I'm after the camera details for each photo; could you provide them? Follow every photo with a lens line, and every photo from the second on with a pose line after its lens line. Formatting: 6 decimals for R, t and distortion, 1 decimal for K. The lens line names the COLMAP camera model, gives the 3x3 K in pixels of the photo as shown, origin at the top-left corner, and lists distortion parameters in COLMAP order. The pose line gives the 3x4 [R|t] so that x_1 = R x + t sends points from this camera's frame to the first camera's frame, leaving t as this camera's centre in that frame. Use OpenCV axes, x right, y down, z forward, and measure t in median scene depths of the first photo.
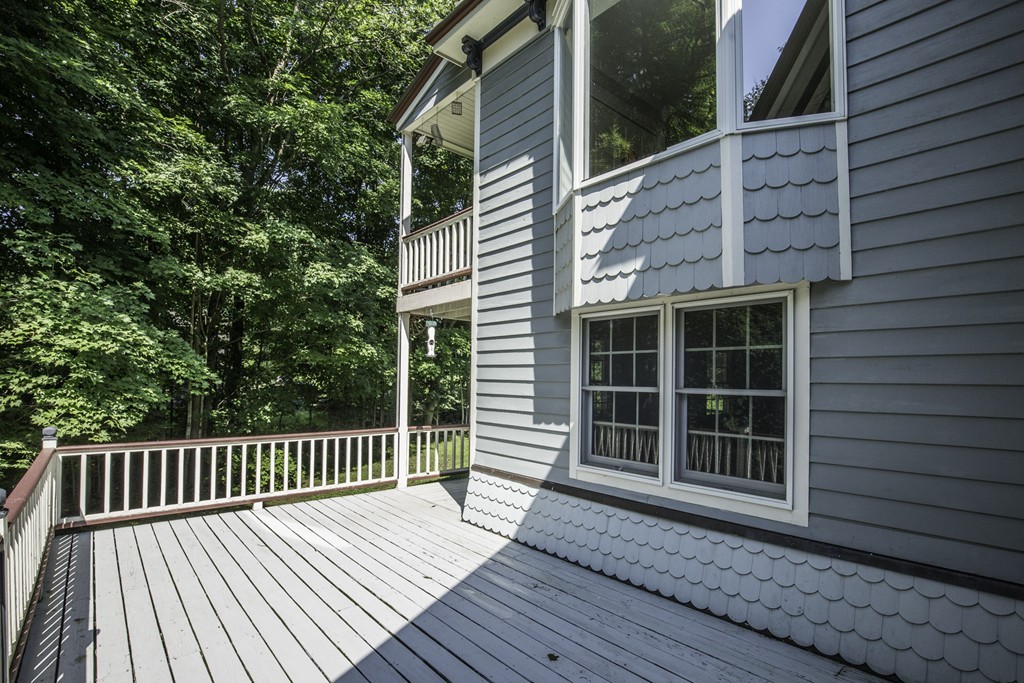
lens RADIAL K [[485.3, 0, 515.2], [0, 485.3, 371.2], [0, 0, 1]] dist [-0.002585, -0.000232]
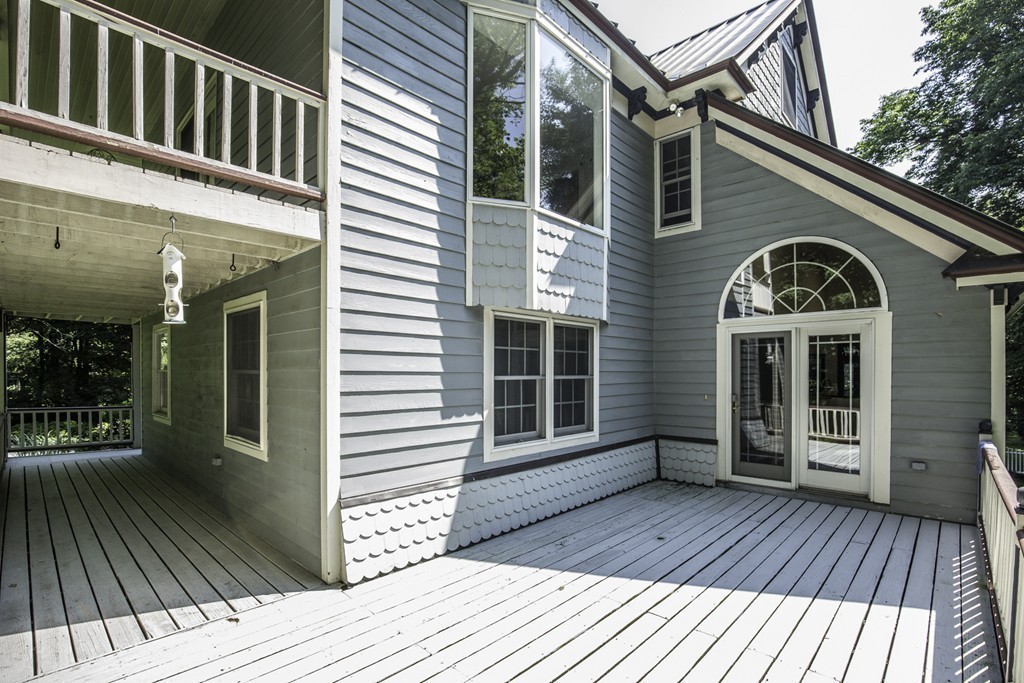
lens RADIAL K [[485.3, 0, 515.2], [0, 485.3, 371.2], [0, 0, 1]] dist [-0.002585, -0.000232]
pose [[-0.084428, -0.015816, 0.996304, -0.975612], [-0.023292, 0.999632, 0.013895, 0.002635], [-0.996157, -0.022032, -0.084766, 1.055294]]
